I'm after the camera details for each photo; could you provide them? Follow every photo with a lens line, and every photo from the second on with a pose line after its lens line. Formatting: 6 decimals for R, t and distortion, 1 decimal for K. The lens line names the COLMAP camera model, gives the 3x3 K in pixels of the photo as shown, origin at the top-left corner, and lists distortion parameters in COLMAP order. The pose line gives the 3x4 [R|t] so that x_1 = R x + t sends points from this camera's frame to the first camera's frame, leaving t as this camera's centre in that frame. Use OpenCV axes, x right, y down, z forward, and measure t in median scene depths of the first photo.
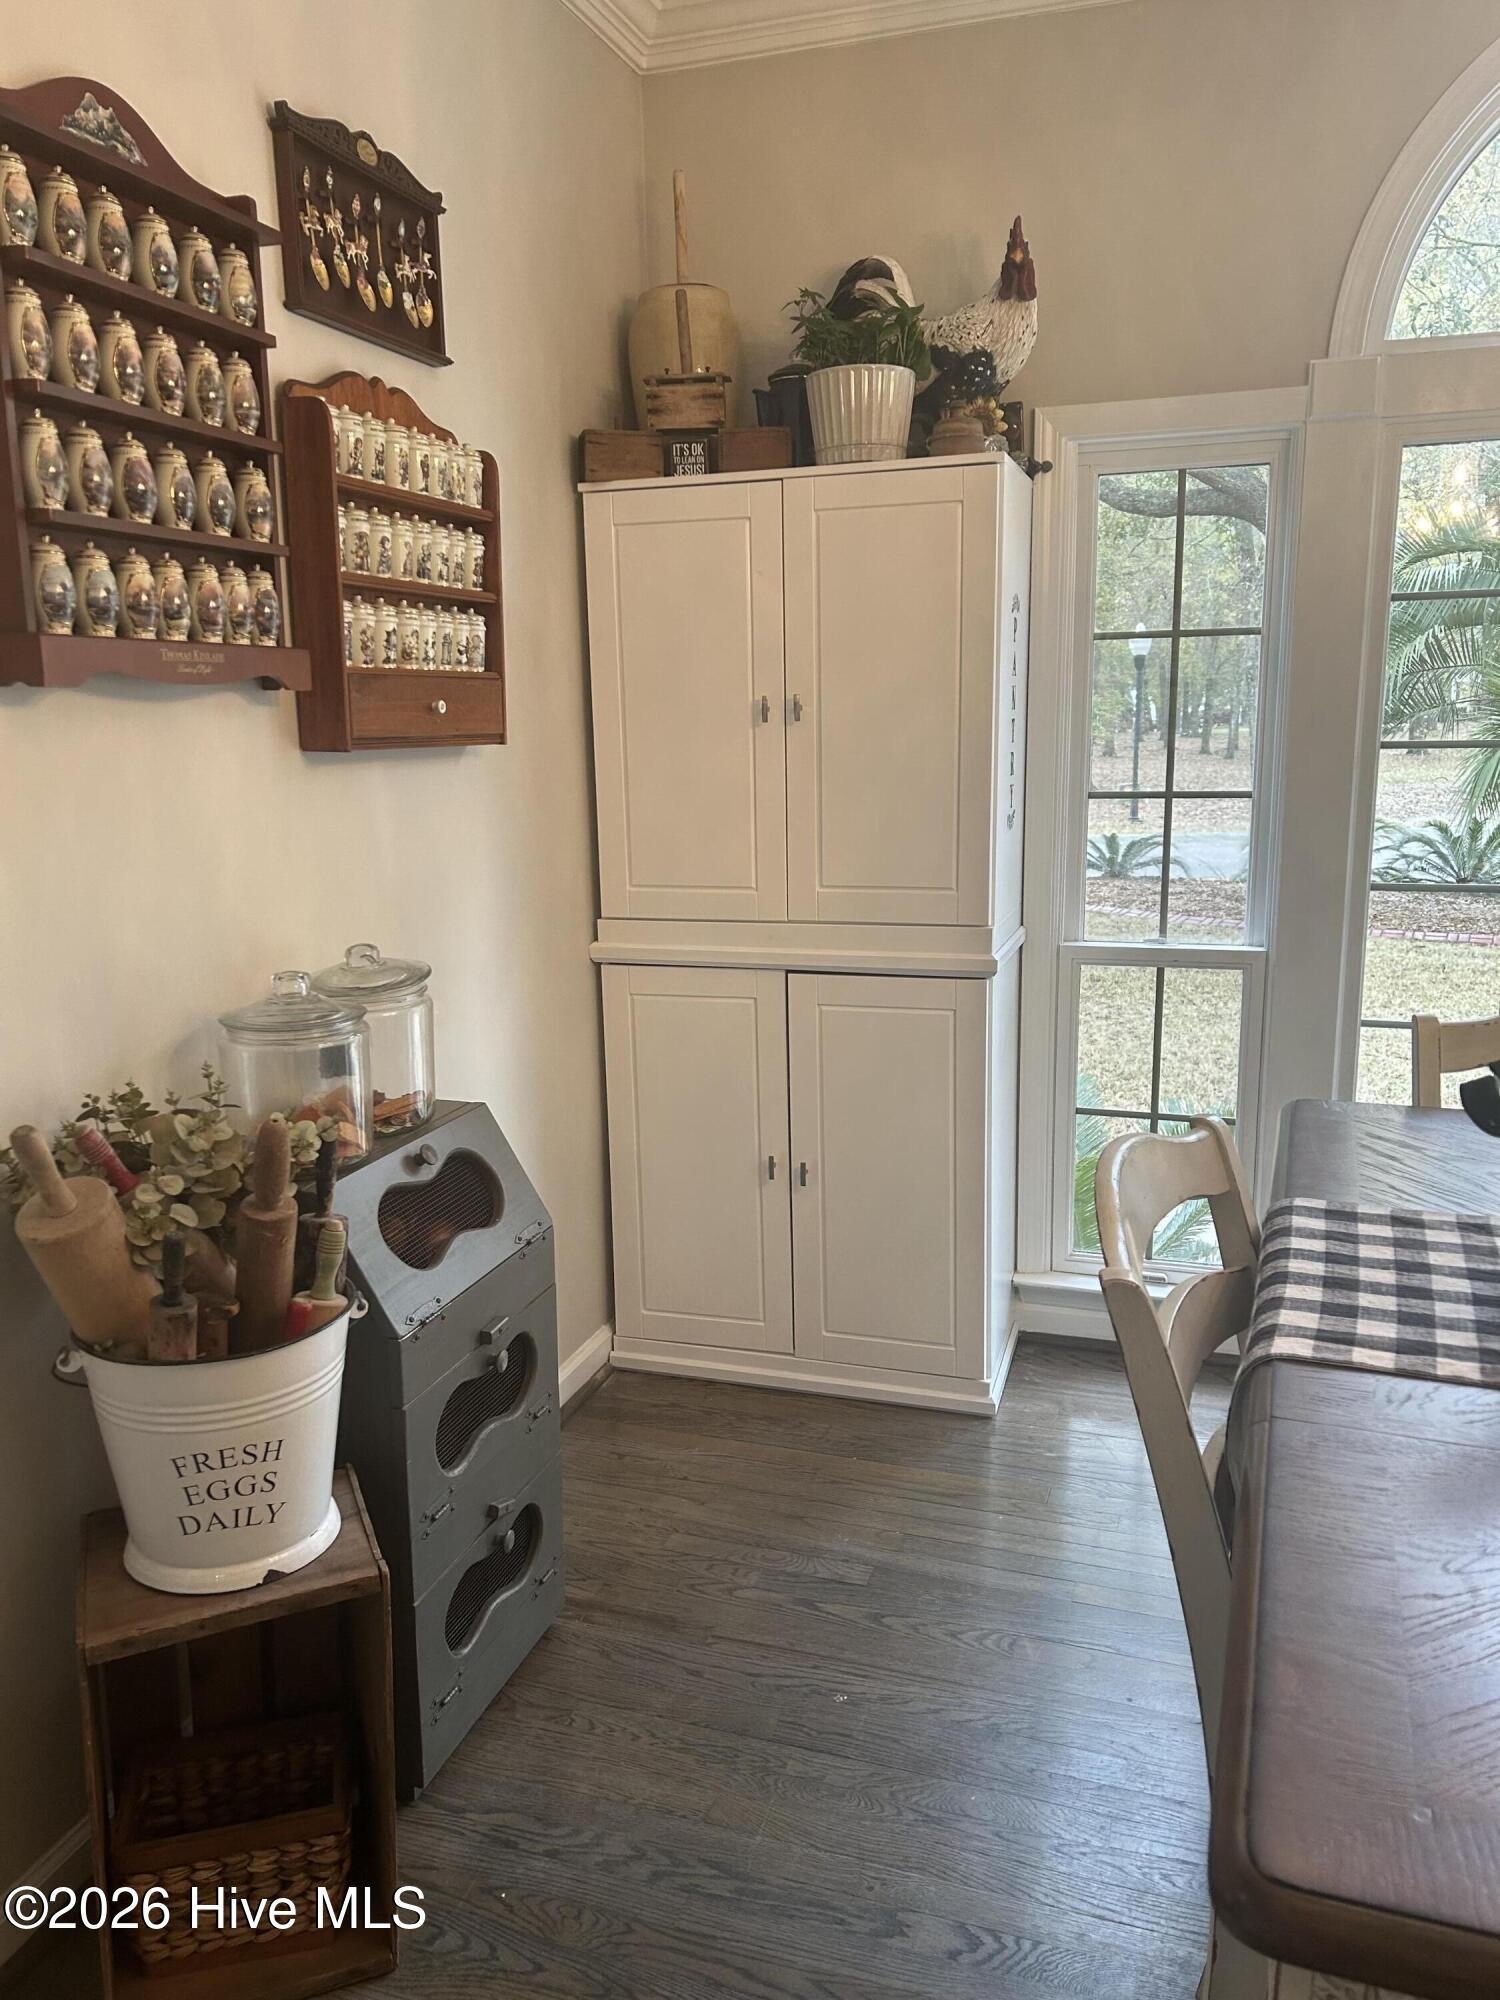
lens RADIAL K [[1504.6, 0, 752.1], [0, 1504.6, 1030.8], [0, 0, 1]] dist [0.068126, -0.108051]
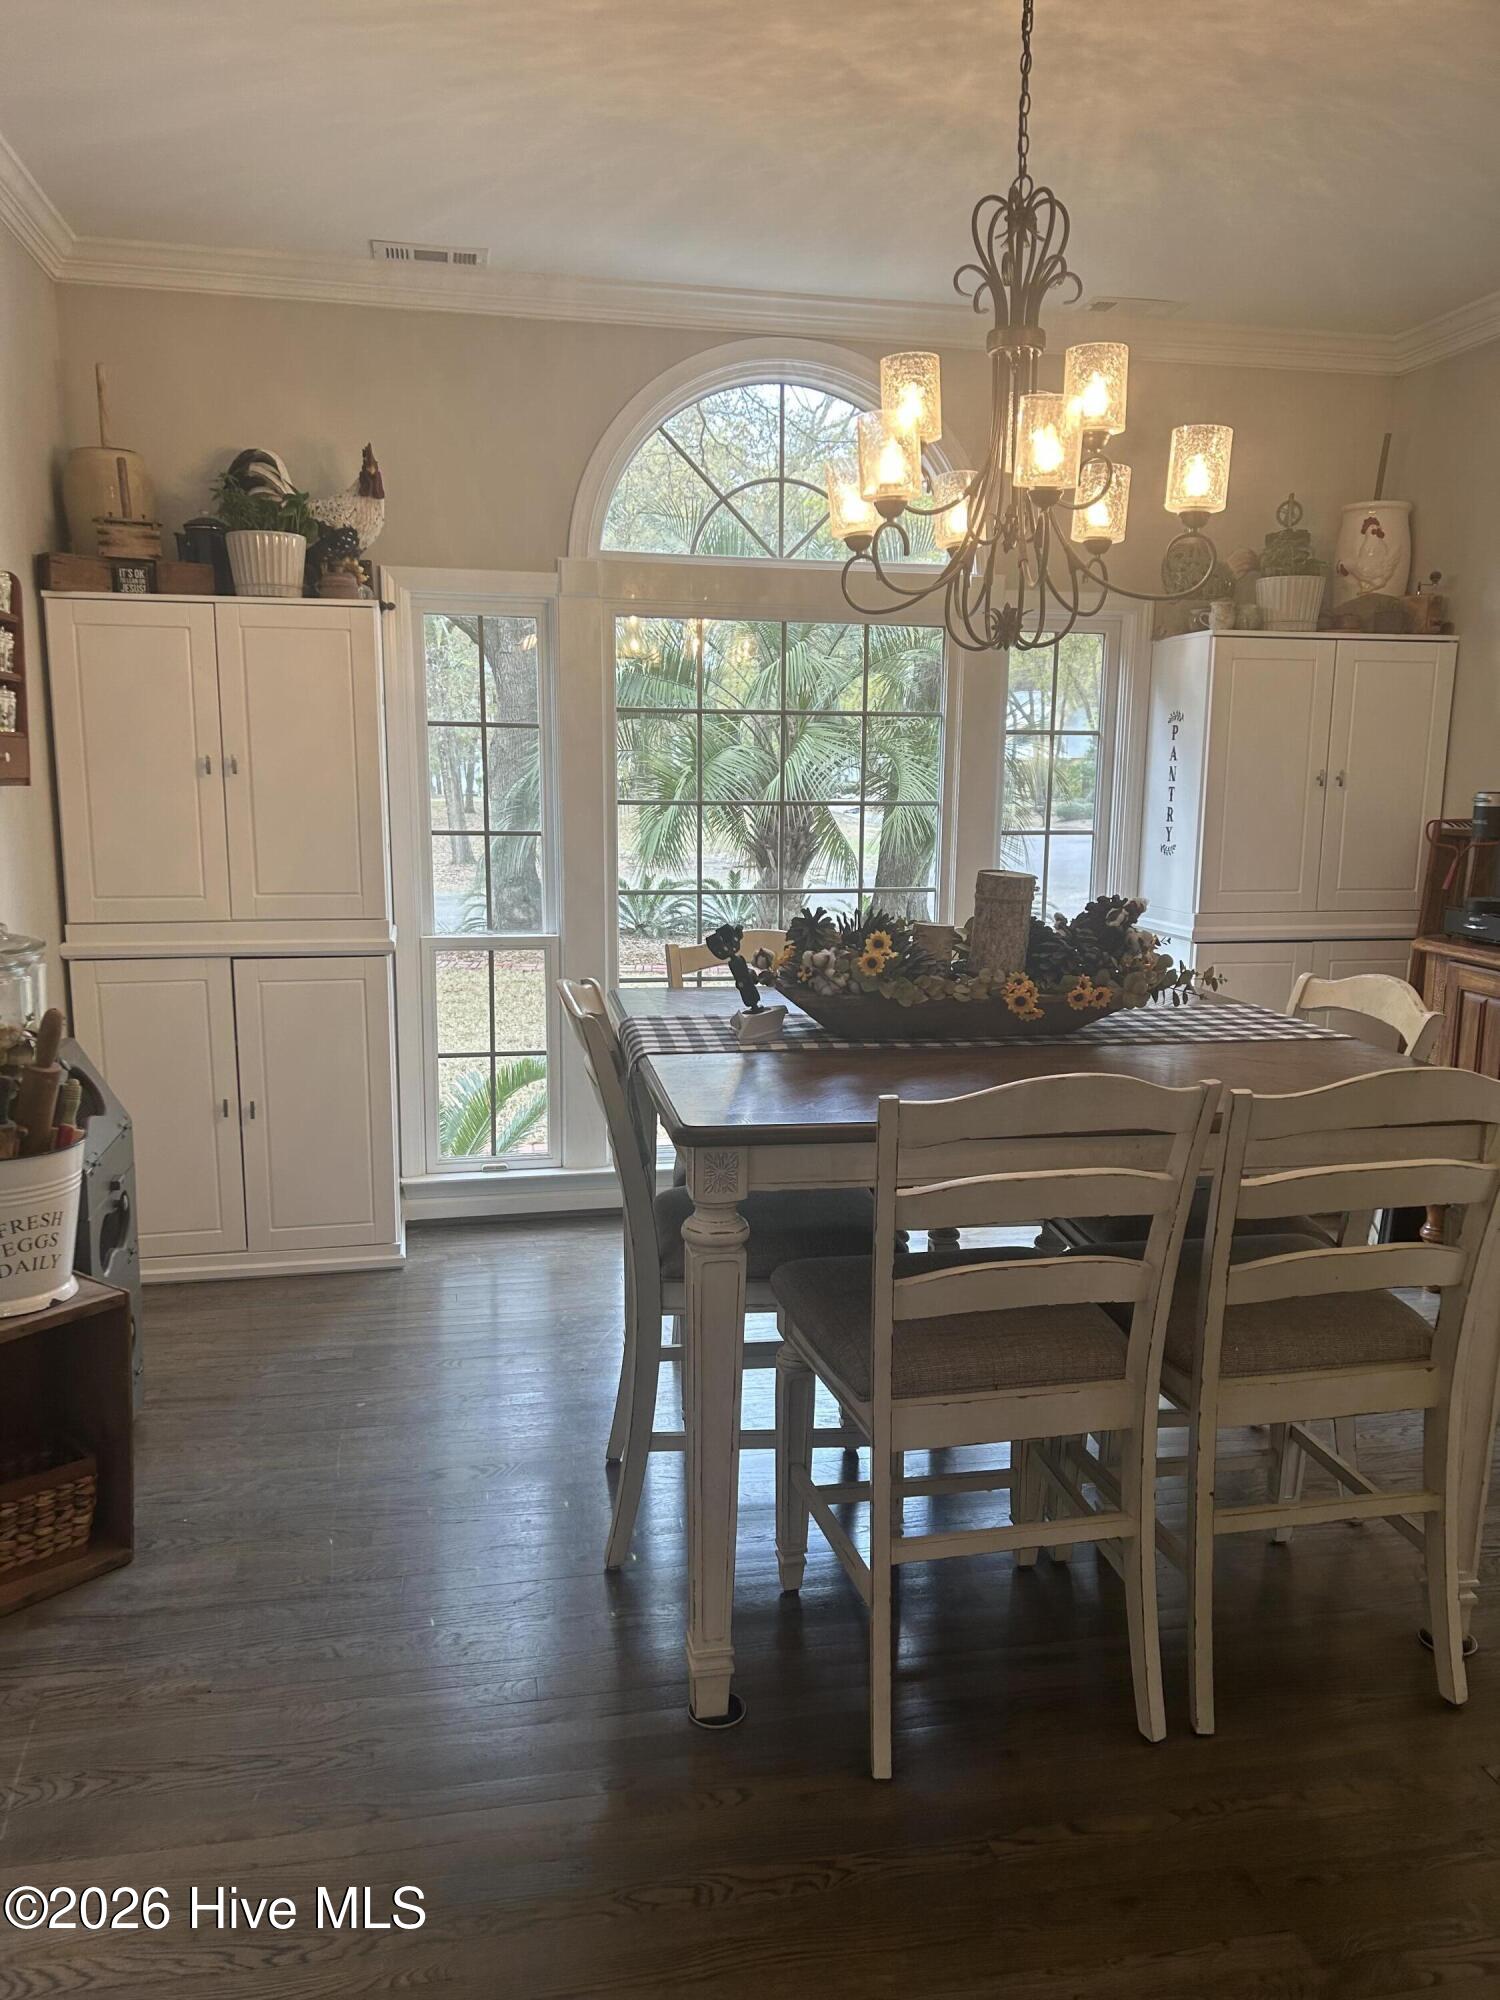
lens RADIAL K [[1504.6, 0, 752.1], [0, 1504.6, 1030.8], [0, 0, 1]] dist [0.068126, -0.108051]
pose [[0.869639, -0.057782, 0.490295, -0.287813], [0.078162, 0.996716, -0.021171, 0.108228], [-0.487462, 0.056733, 0.871299, -0.488336]]
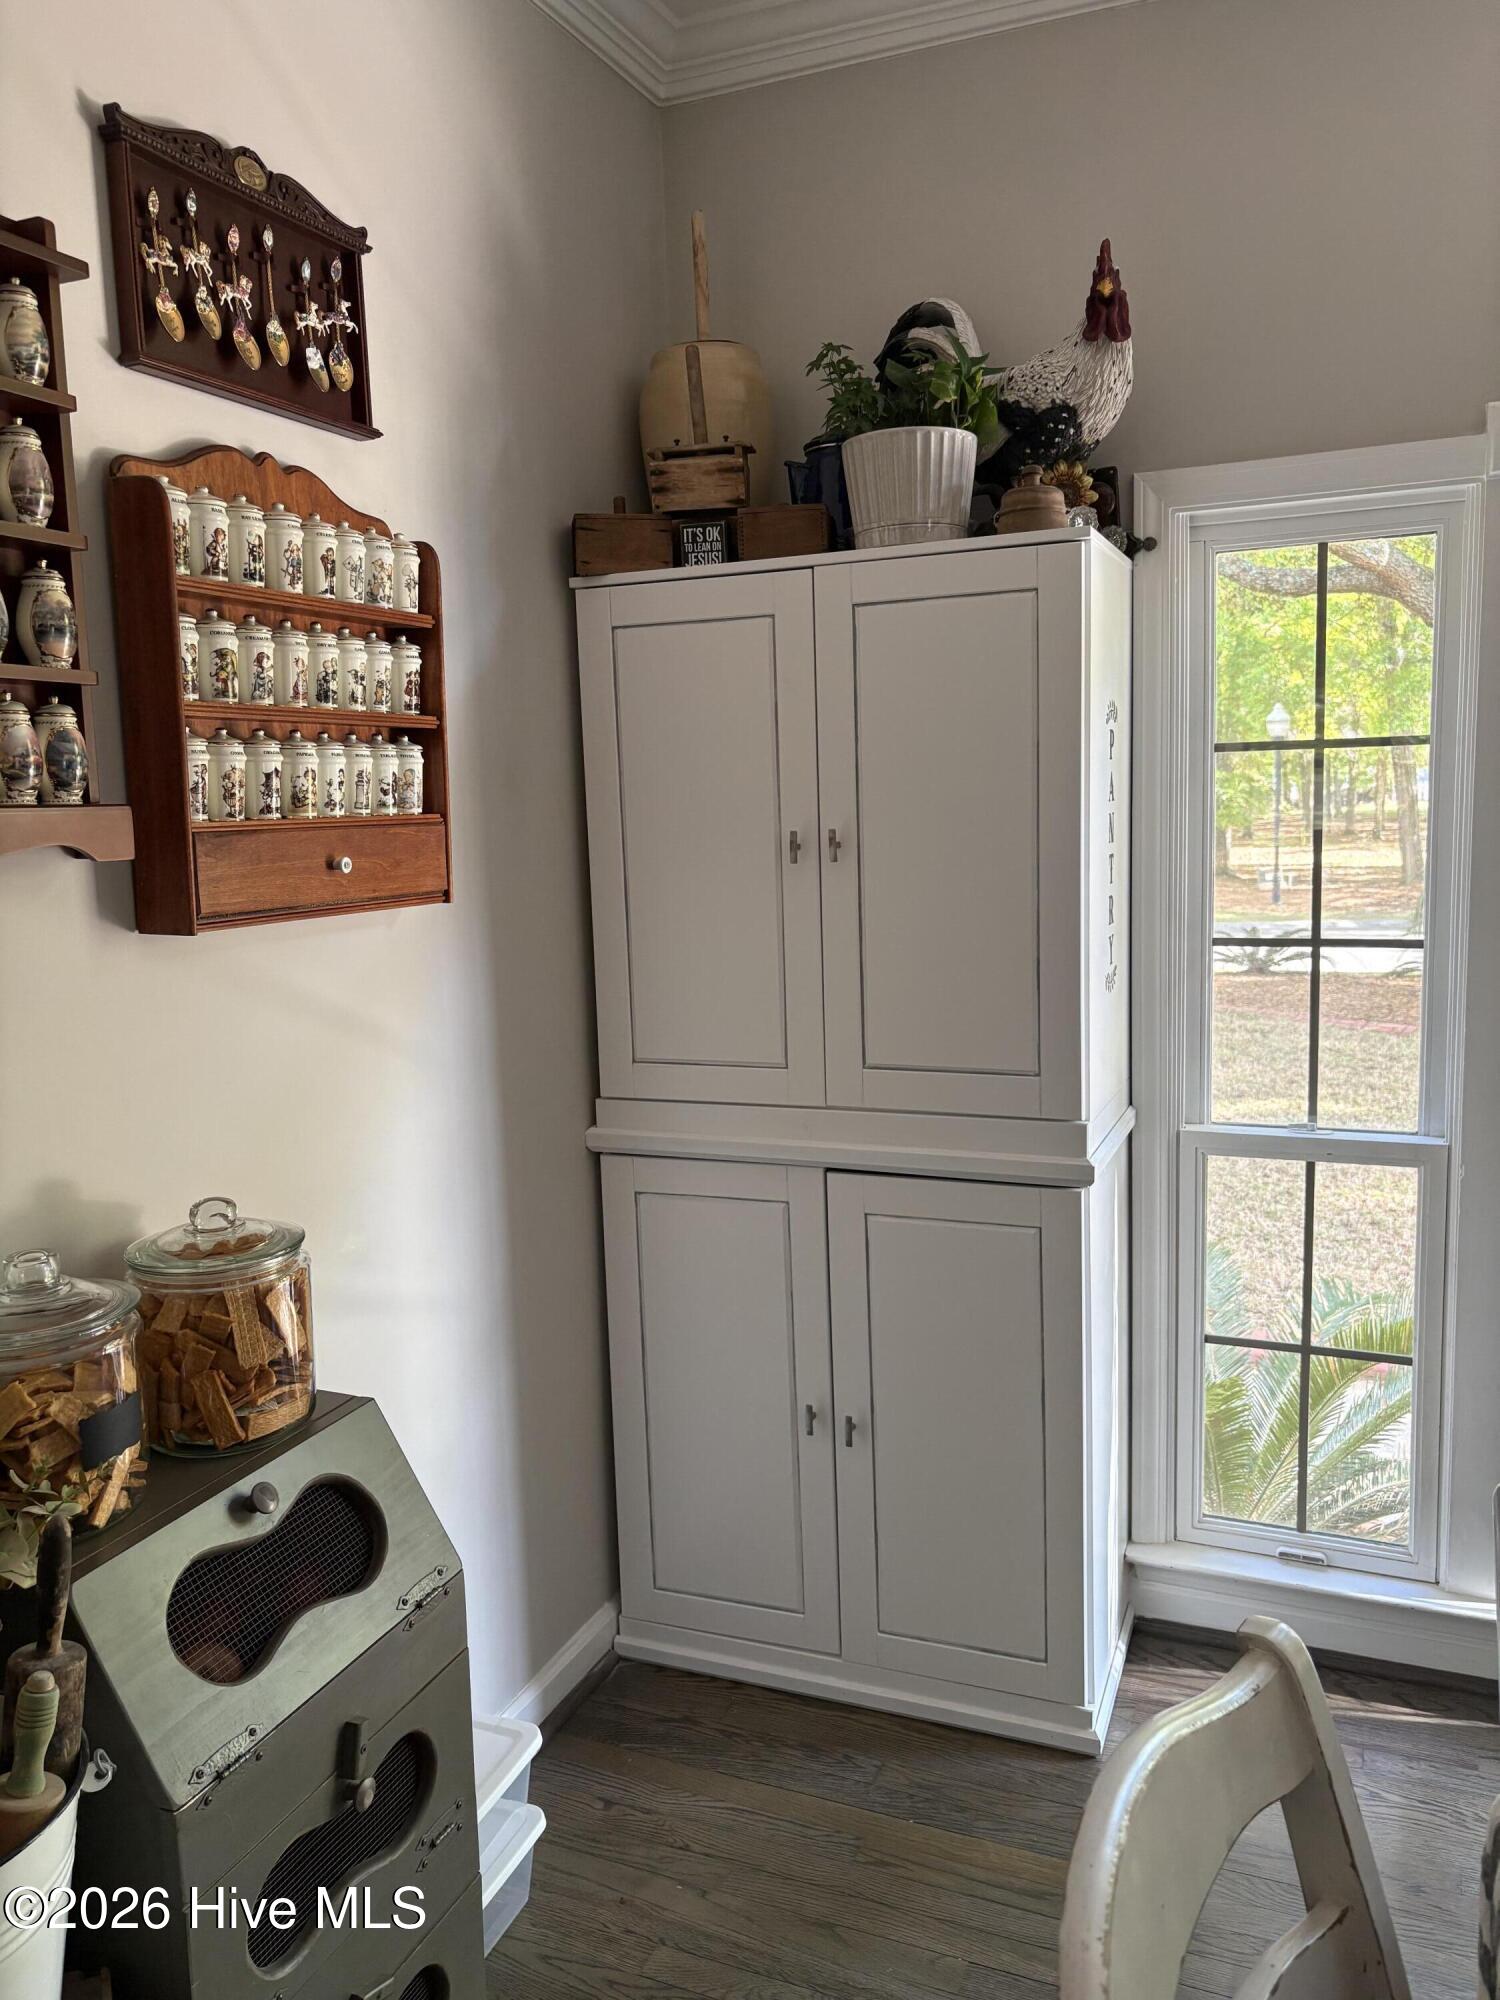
lens RADIAL K [[1528.1, 0, 758.2], [0, 1528.1, 1008.3], [0, 0, 1]] dist [0.055869, -0.089959]
pose [[0.996753, -0.001146, -0.080515, 0.062970], [-0.004538, 0.997511, -0.070371, -0.081459], [0.080395, 0.070508, 0.994266, 0.228217]]
